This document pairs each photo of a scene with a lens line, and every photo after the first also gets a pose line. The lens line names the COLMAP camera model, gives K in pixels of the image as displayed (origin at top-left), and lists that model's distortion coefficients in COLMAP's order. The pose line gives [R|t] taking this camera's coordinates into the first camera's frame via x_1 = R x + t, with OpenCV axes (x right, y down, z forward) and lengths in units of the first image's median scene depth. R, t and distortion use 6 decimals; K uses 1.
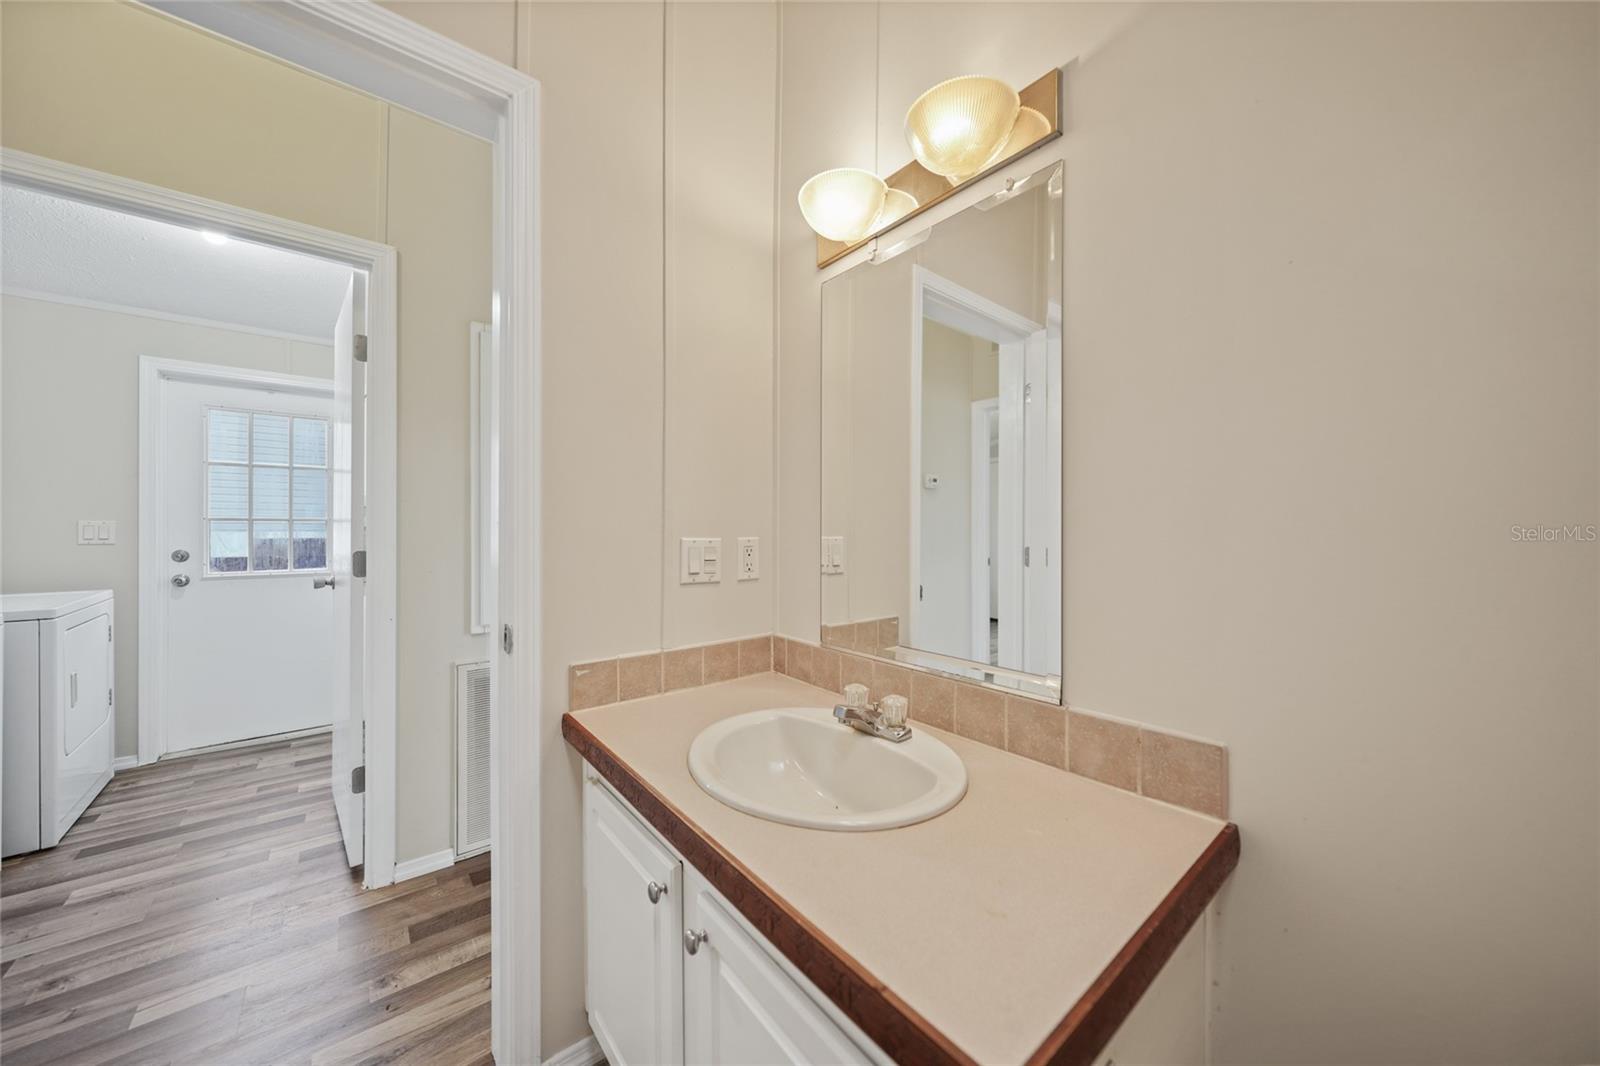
lens RADIAL K [[556.9, 0, 800.5], [0, 556.9, 527.3], [0, 0, 1]] dist [-0.000284, -0.000069]
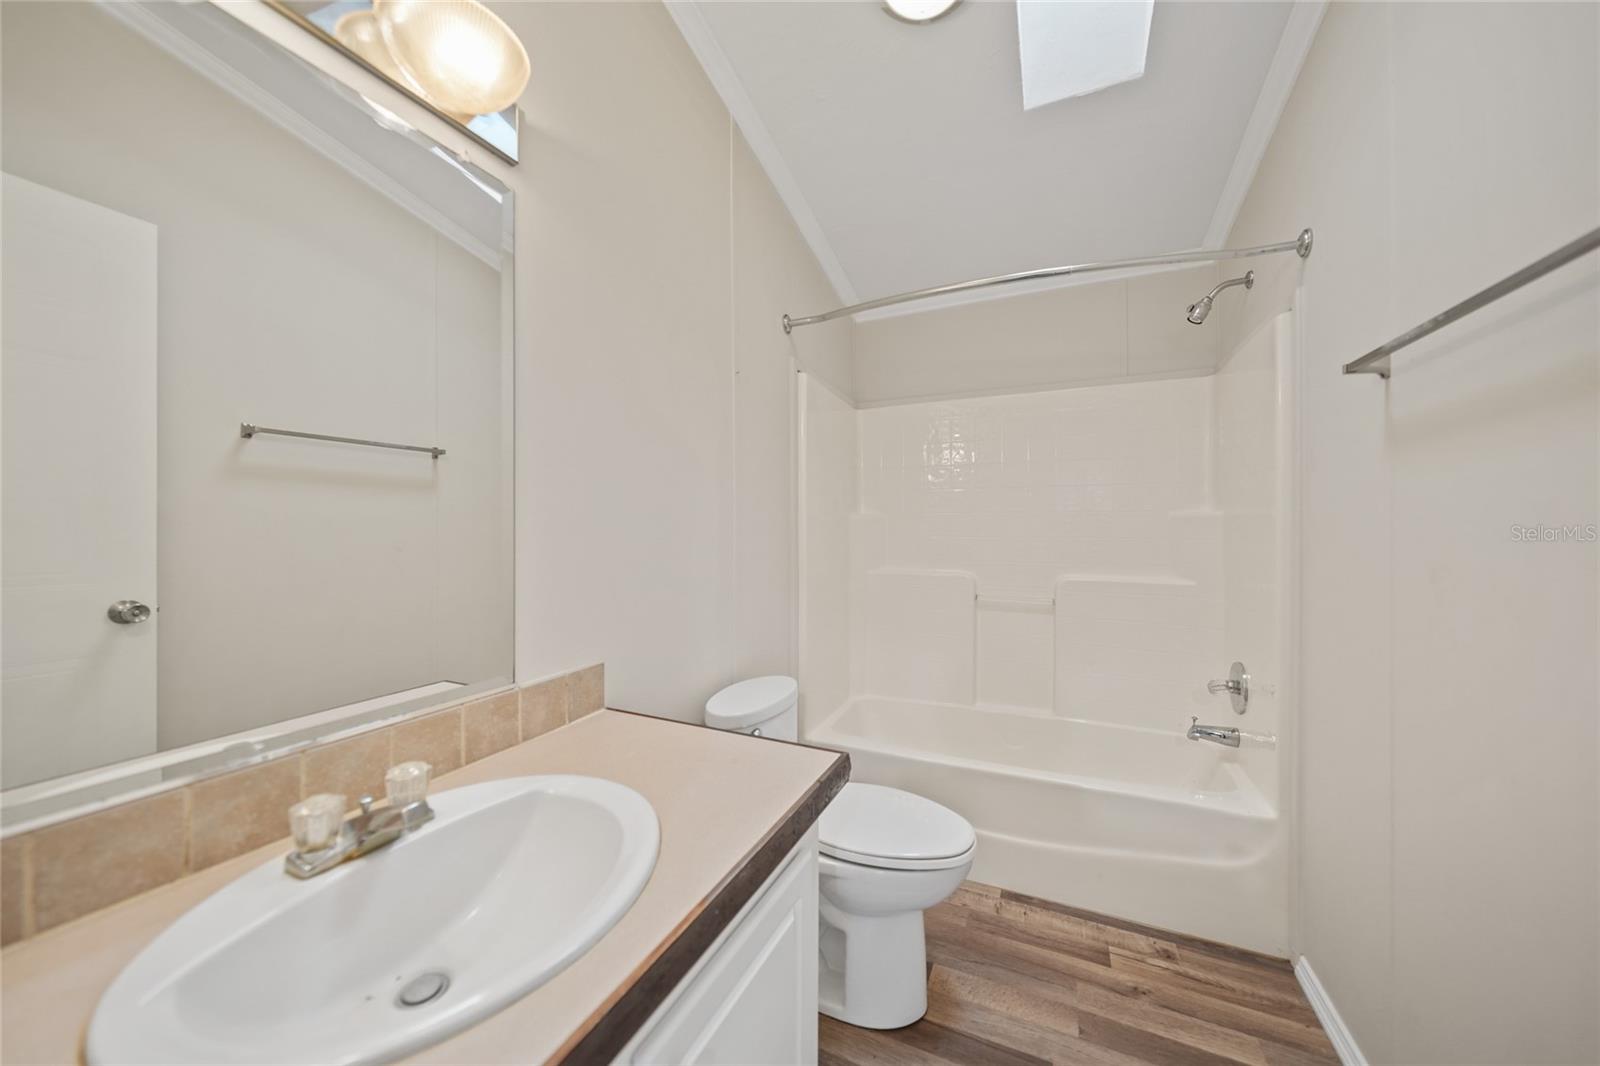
lens RADIAL K [[556.9, 0, 800.5], [0, 556.9, 527.3], [0, 0, 1]] dist [-0.000284, -0.000069]
pose [[-0.434927, 0.002215, 0.900463, -0.926116], [0.001373, 0.999997, -0.001797, 0.009773], [-0.900465, 0.000455, -0.434929, 1.178614]]
